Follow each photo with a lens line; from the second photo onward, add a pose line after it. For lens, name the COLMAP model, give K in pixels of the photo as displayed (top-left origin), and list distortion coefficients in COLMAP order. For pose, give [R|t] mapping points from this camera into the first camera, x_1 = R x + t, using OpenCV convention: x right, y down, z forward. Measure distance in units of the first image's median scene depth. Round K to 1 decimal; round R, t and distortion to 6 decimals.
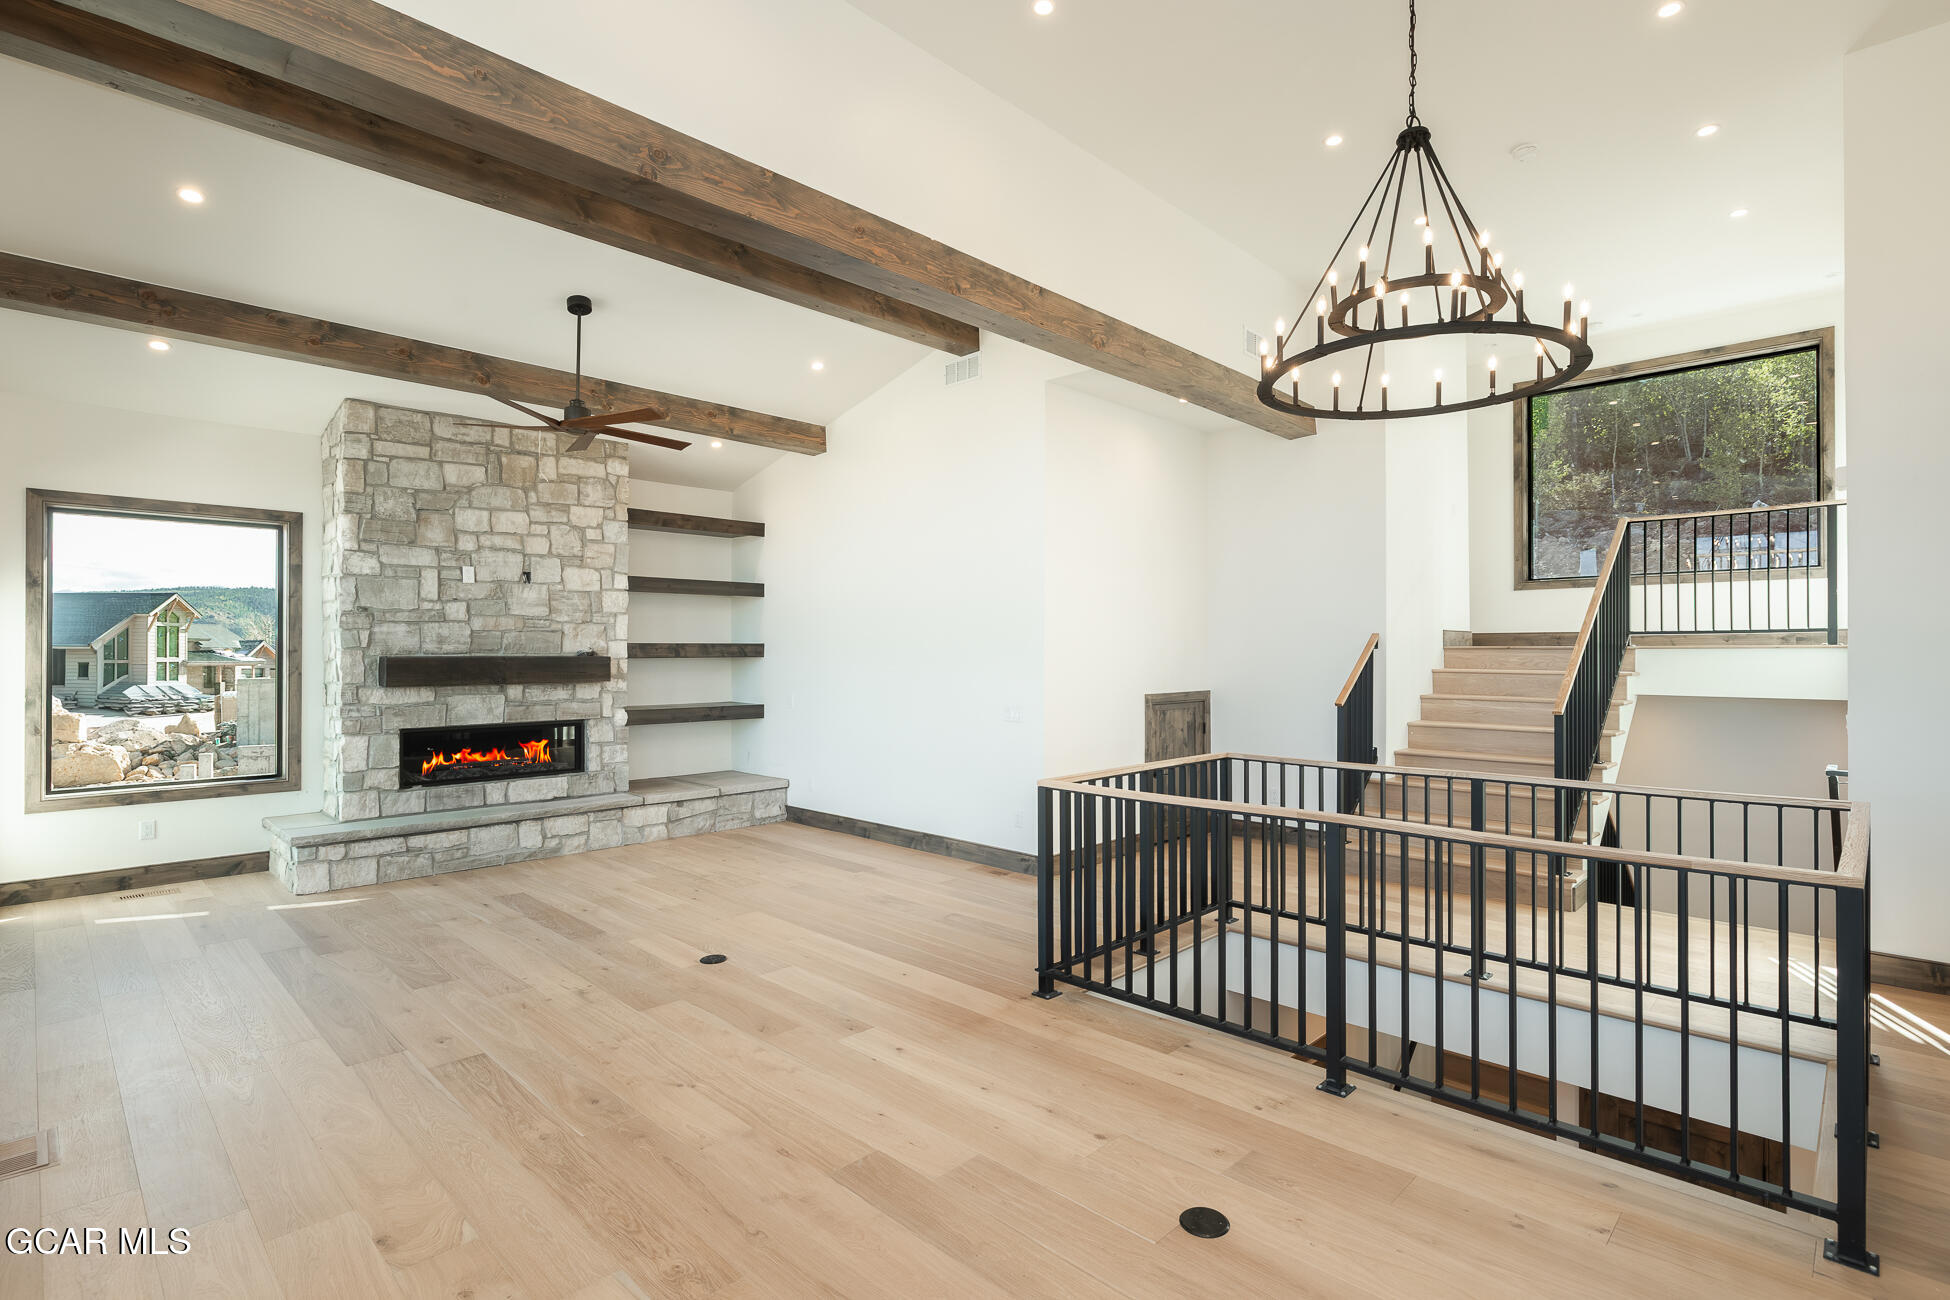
lens RADIAL K [[933.1, 0, 975.0], [0, 933.1, 650.0], [0, 0, 1]] dist [0.000544, 0.000492]
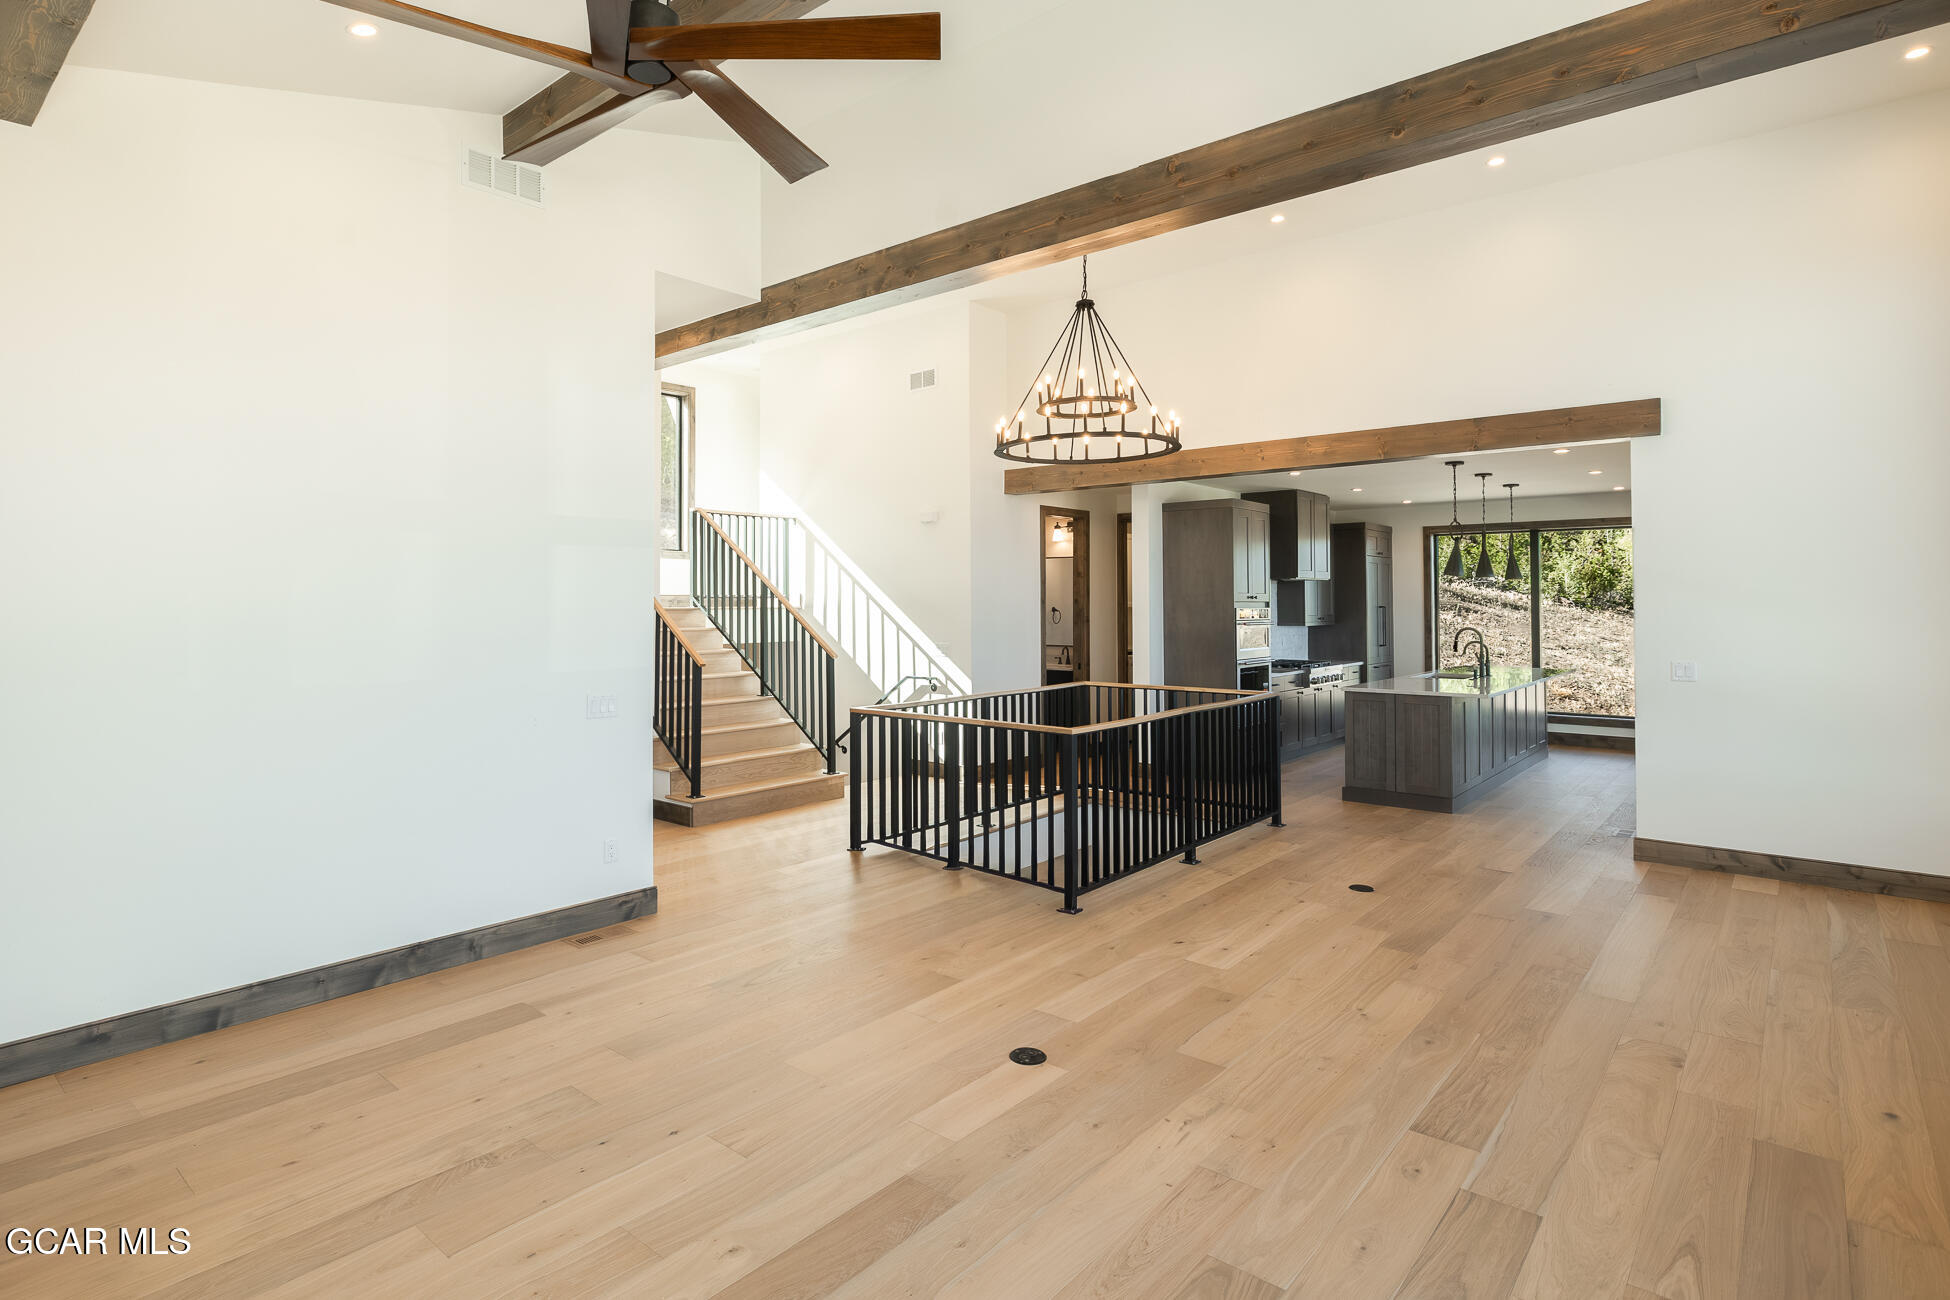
lens RADIAL K [[1019.4, 0, 924.3], [0, 1019.4, 592.4], [0, 0, 1]] dist [0.000640, 0.001890]
pose [[-0.064074, 0.013656, 0.997852, -1.323644], [-0.002400, 0.999901, -0.013838, -0.016400], [-0.997942, -0.003281, -0.064035, 1.412835]]
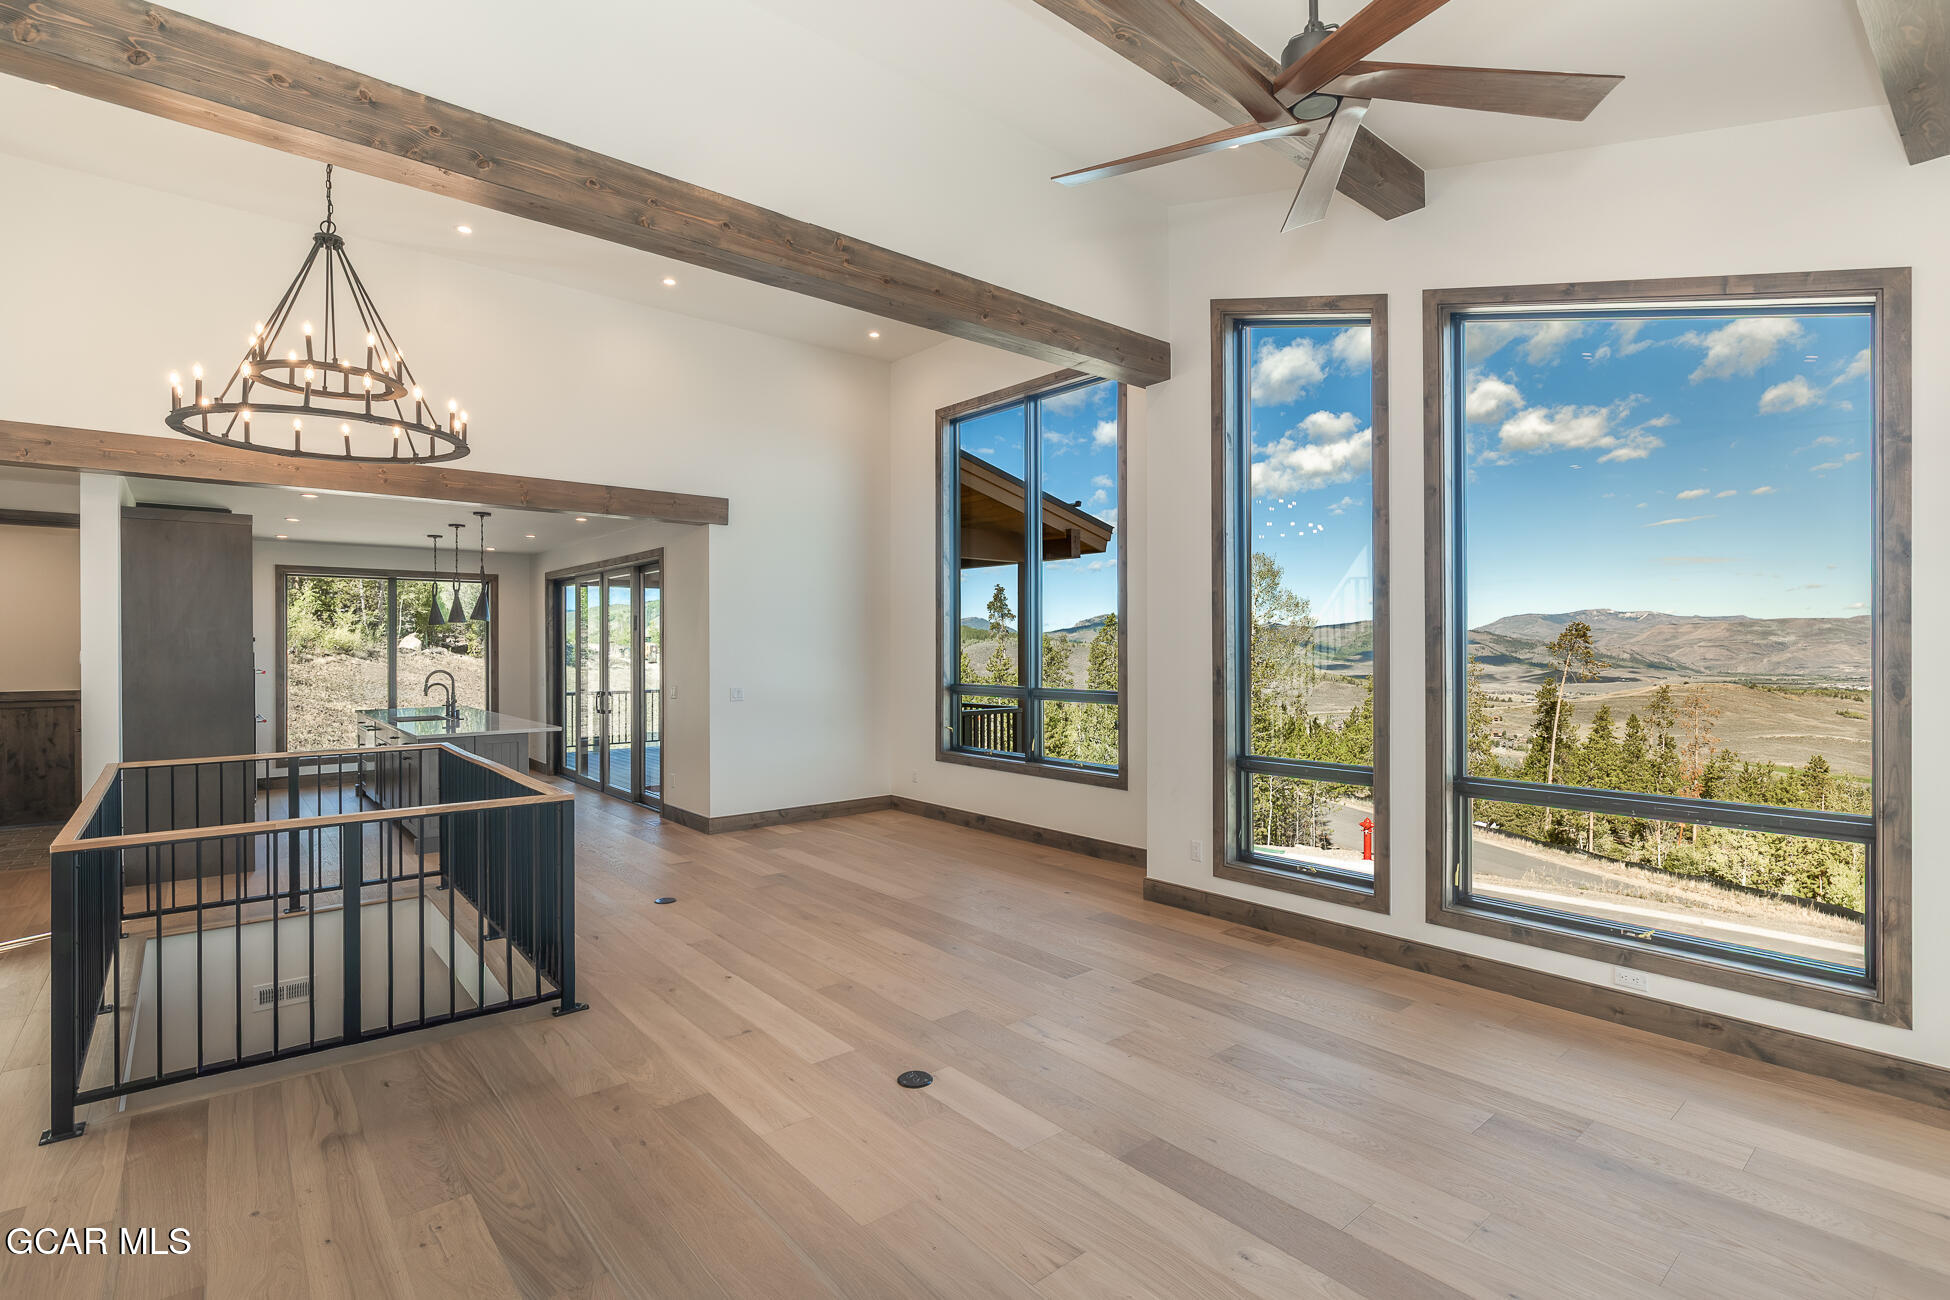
lens RADIAL K [[933.1, 0, 975.0], [0, 933.1, 650.0], [0, 0, 1]] dist [0.000544, 0.000492]
pose [[-0.996688, 0.003927, 0.081220, -0.487670], [0.003813, 0.999992, -0.001567, -0.010351], [-0.081225, -0.001252, -0.996695, 2.168059]]
